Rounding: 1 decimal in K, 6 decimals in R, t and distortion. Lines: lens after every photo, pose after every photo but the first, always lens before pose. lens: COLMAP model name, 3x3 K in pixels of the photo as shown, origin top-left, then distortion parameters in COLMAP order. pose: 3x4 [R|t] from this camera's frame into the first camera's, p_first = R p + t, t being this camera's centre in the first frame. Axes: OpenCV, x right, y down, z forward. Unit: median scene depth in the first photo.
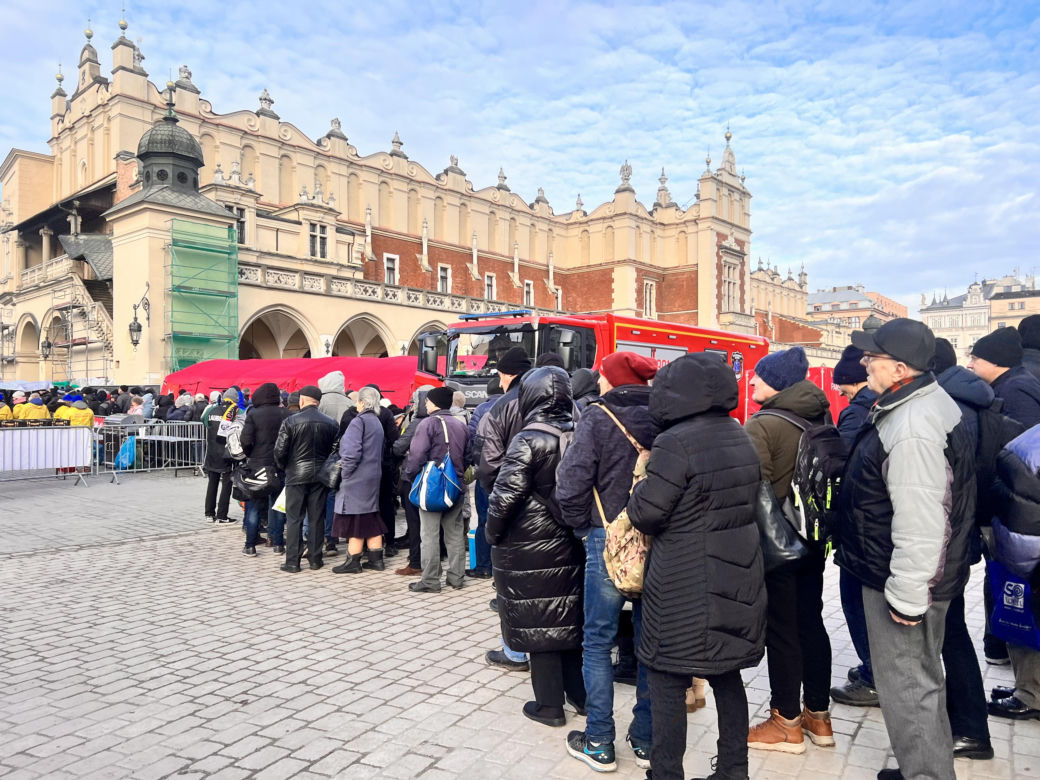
lens RADIAL K [[767.0, 0, 543.5], [0, 767.0, 404.3], [0, 0, 1]] dist [0.044758, -0.057574]
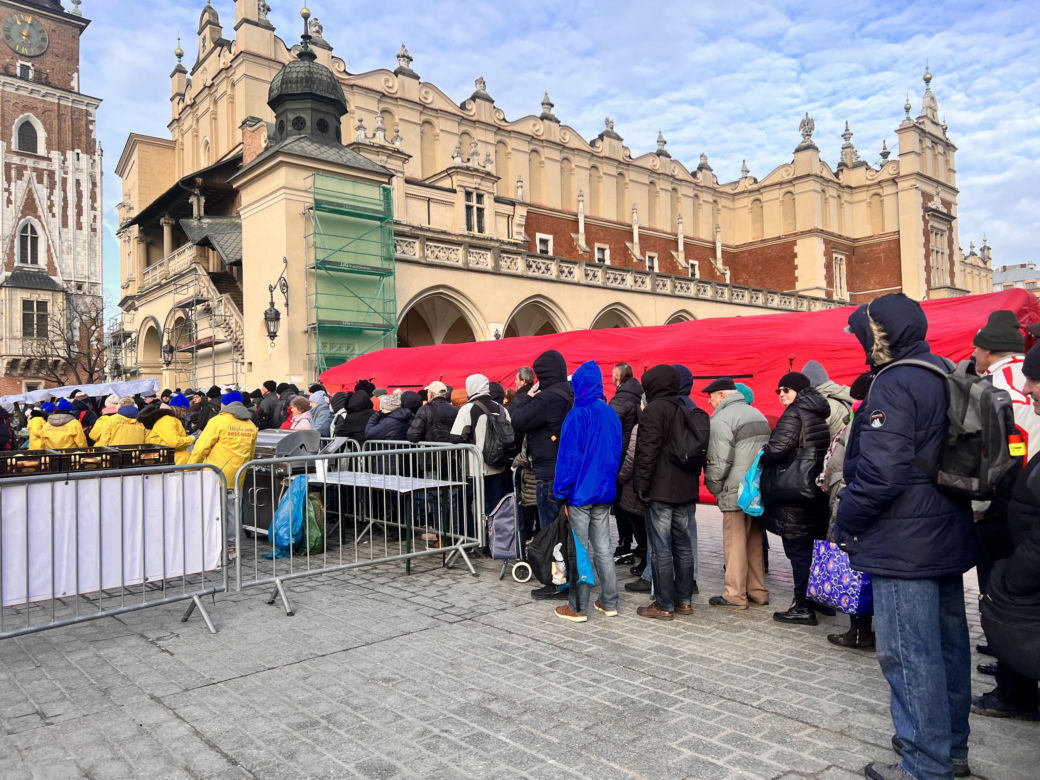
lens RADIAL K [[767.0, 0, 530.4], [0, 767.0, 392.1], [0, 0, 1]] dist [0.044758, -0.057574]
pose [[0.989019, -0.030564, -0.144594, -0.092590], [0.026970, 0.999278, -0.026751, 0.001628], [0.145307, 0.022557, 0.989129, 0.157774]]
